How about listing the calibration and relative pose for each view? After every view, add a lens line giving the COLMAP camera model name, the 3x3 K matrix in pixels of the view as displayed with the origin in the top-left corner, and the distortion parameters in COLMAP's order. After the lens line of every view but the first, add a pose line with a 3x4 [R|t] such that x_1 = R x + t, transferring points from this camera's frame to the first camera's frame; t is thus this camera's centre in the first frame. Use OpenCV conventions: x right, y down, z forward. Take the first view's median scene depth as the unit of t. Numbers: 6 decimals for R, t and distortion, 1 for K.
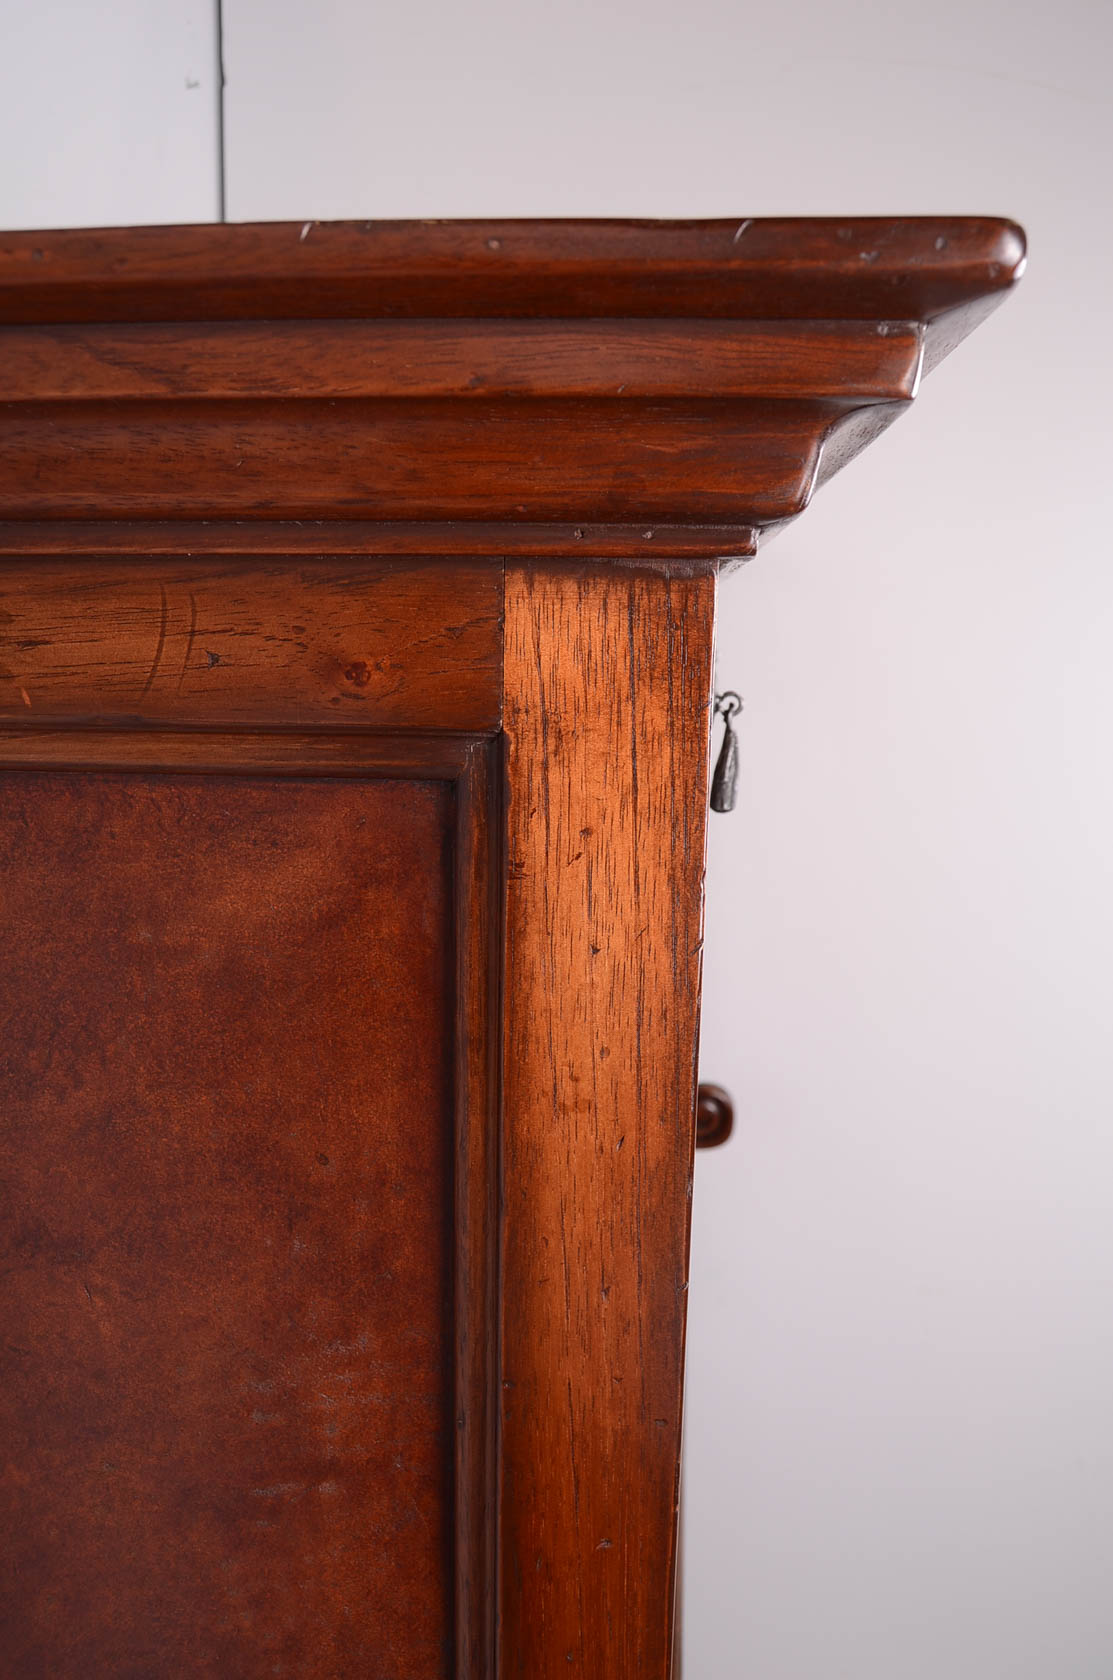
lens RADIAL K [[1398.5, 0, 556.5], [0, 1398.5, 840.0], [0, 0, 1]] dist [-0.071000, -0.001603]
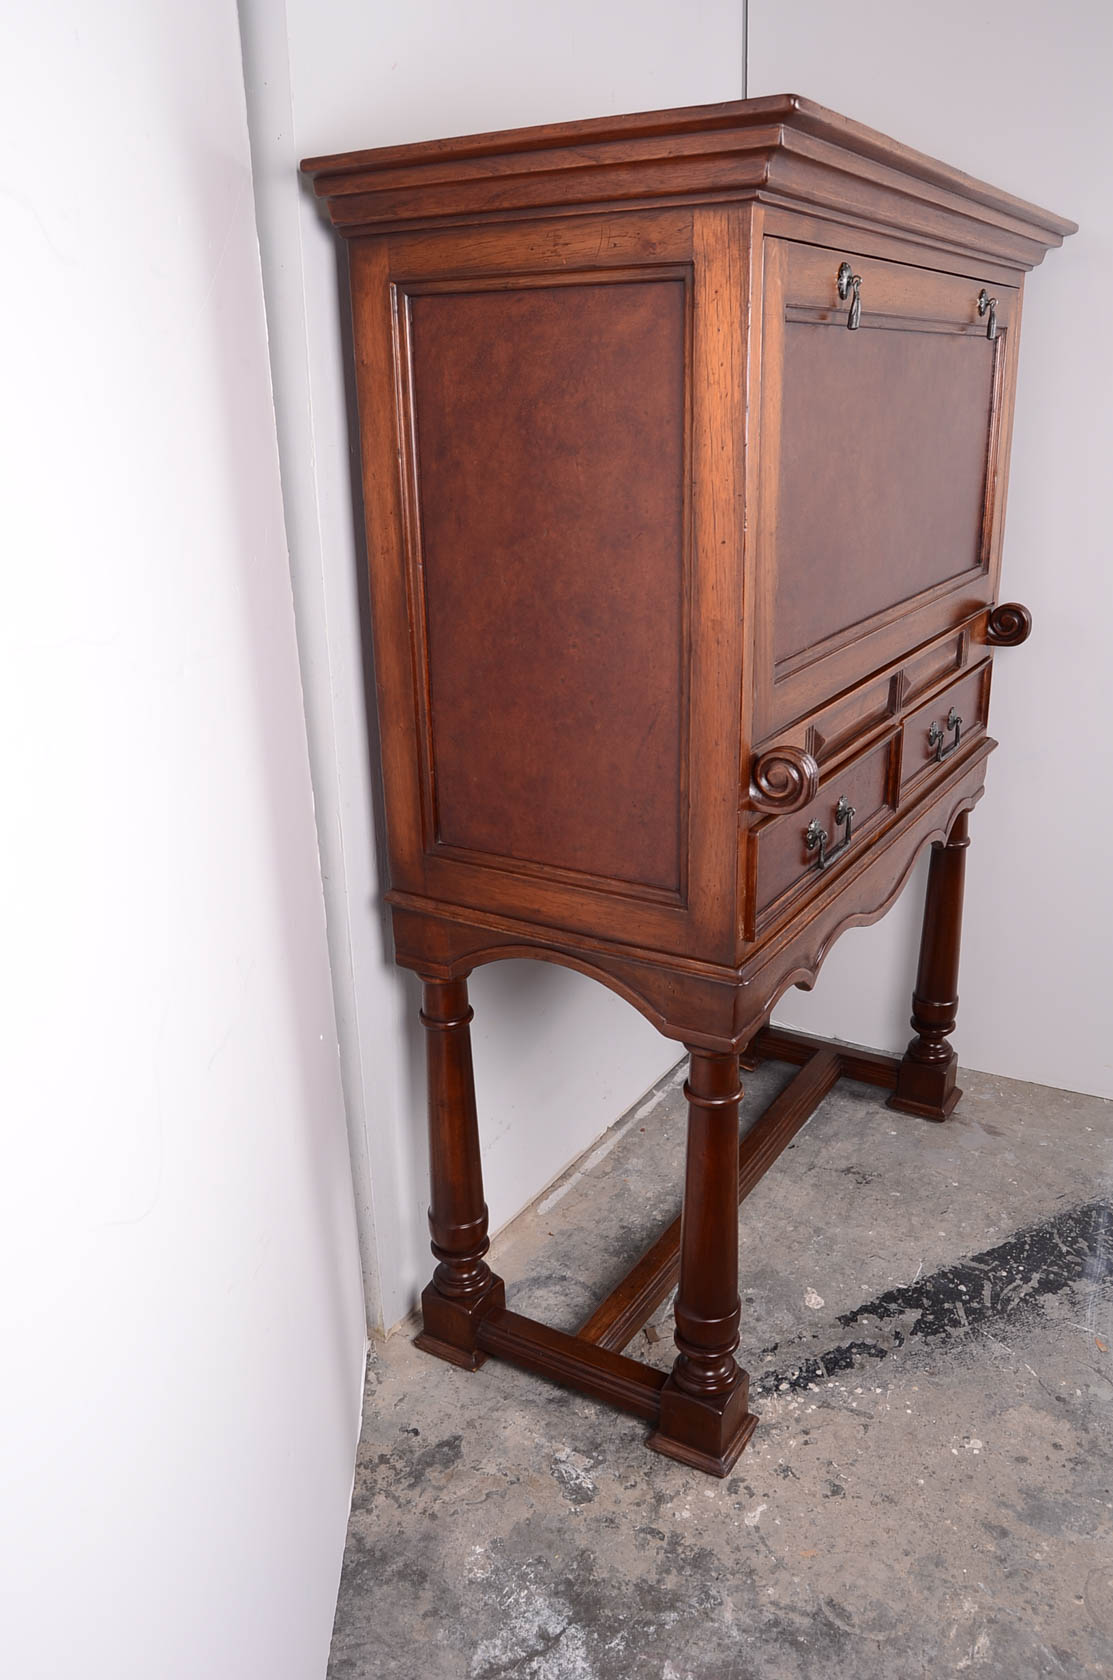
lens RADIAL K [[1358.6, 0, 556.5], [0, 1358.6, 840.0], [0, 0, 1]] dist [-0.089018, 0.022972]
pose [[0.892505, 0.118636, -0.435155, 1.181790], [-0.051229, 0.985208, 0.163525, 0.753094], [0.448118, -0.123655, 0.885381, -2.063306]]
